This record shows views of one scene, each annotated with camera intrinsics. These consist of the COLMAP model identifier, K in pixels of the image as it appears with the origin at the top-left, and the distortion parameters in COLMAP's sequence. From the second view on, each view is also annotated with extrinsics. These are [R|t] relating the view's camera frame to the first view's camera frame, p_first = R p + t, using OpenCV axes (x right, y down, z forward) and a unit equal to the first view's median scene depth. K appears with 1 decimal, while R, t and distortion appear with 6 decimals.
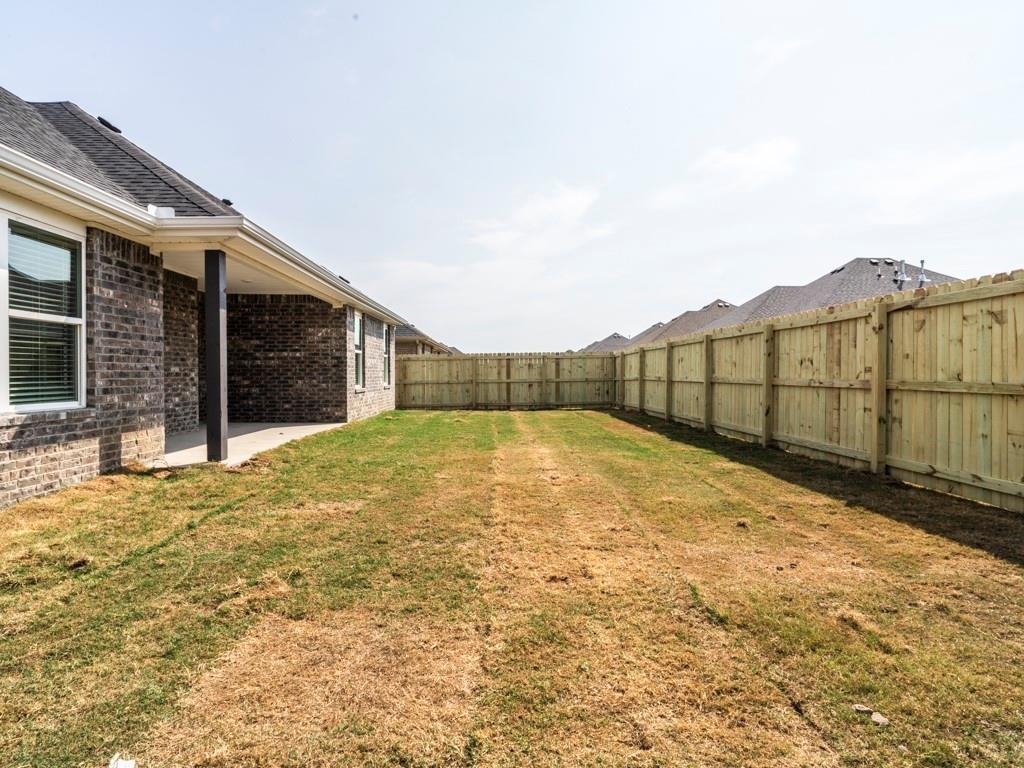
lens RADIAL K [[602.1, 0, 506.5], [0, 602.1, 381.5], [0, 0, 1]] dist [-0.002869, -0.000189]
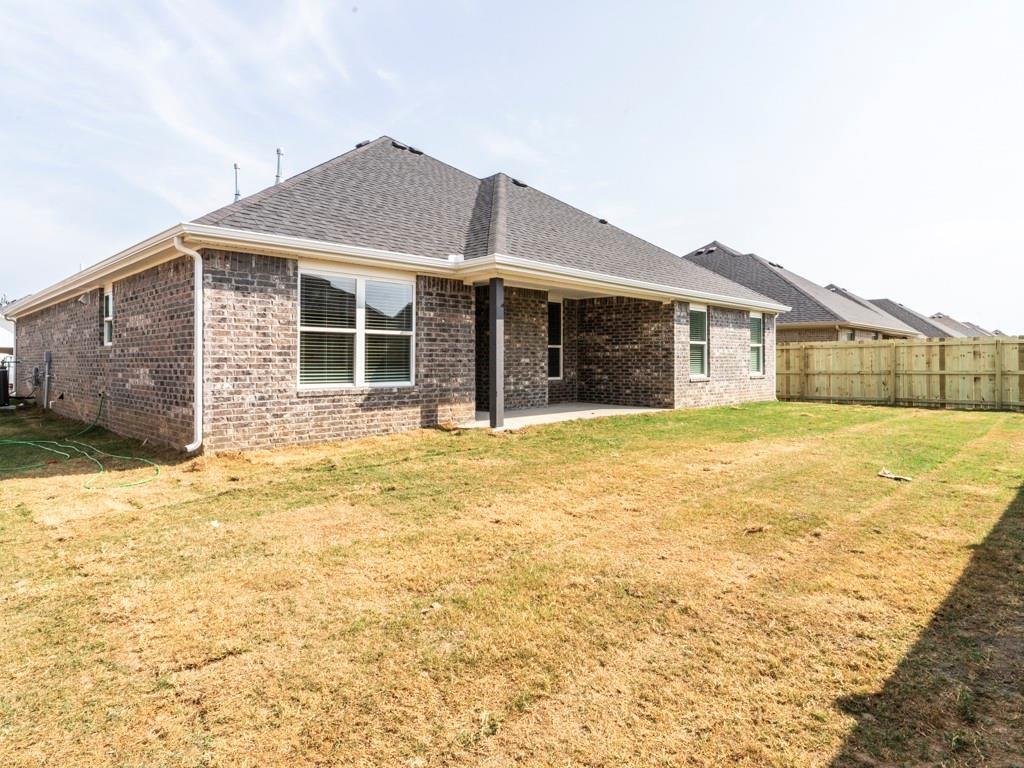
lens RADIAL K [[602.1, 0, 486.6], [0, 602.1, 352.3], [0, 0, 1]] dist [-0.002869, -0.000189]
pose [[0.679190, -0.007810, -0.733921, 0.525564], [-0.011306, 0.999713, -0.021100, -0.012394], [0.733875, 0.022629, 0.678907, 0.025789]]
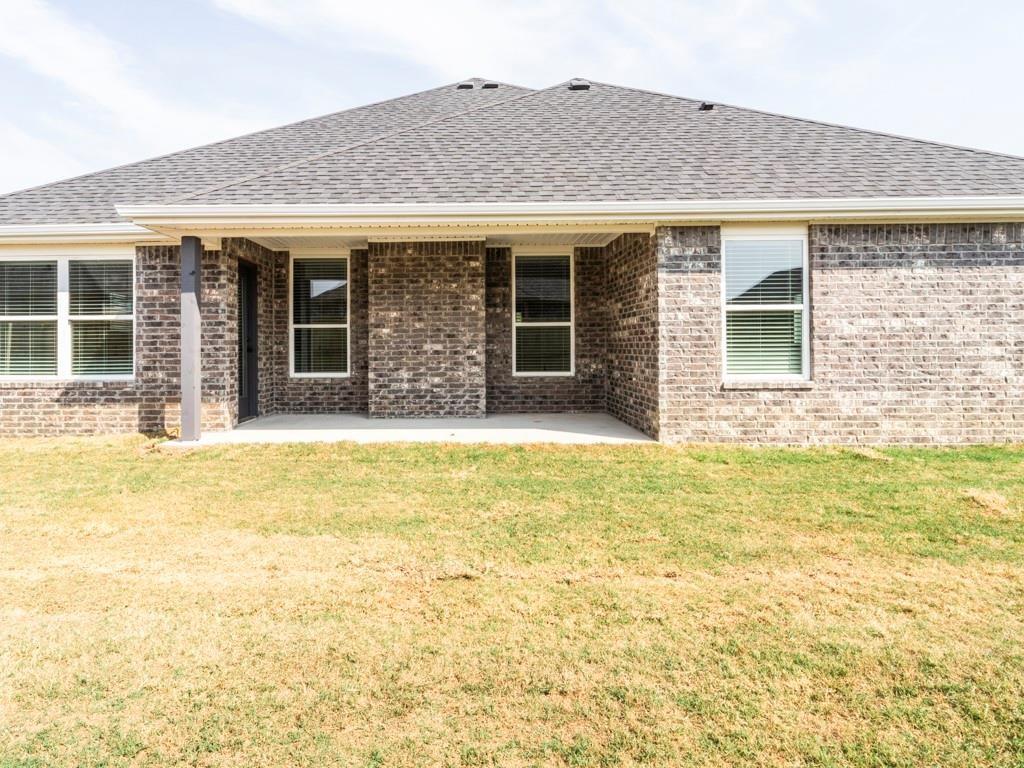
lens RADIAL K [[602.1, 0, 417.9], [0, 602.1, 338.8], [0, 0, 1]] dist [-0.002869, -0.000189]
pose [[-0.056802, -0.008134, -0.998352, 0.512614], [-0.005027, 0.999956, -0.007861, -0.034863], [0.998373, 0.004573, -0.056840, 1.416561]]
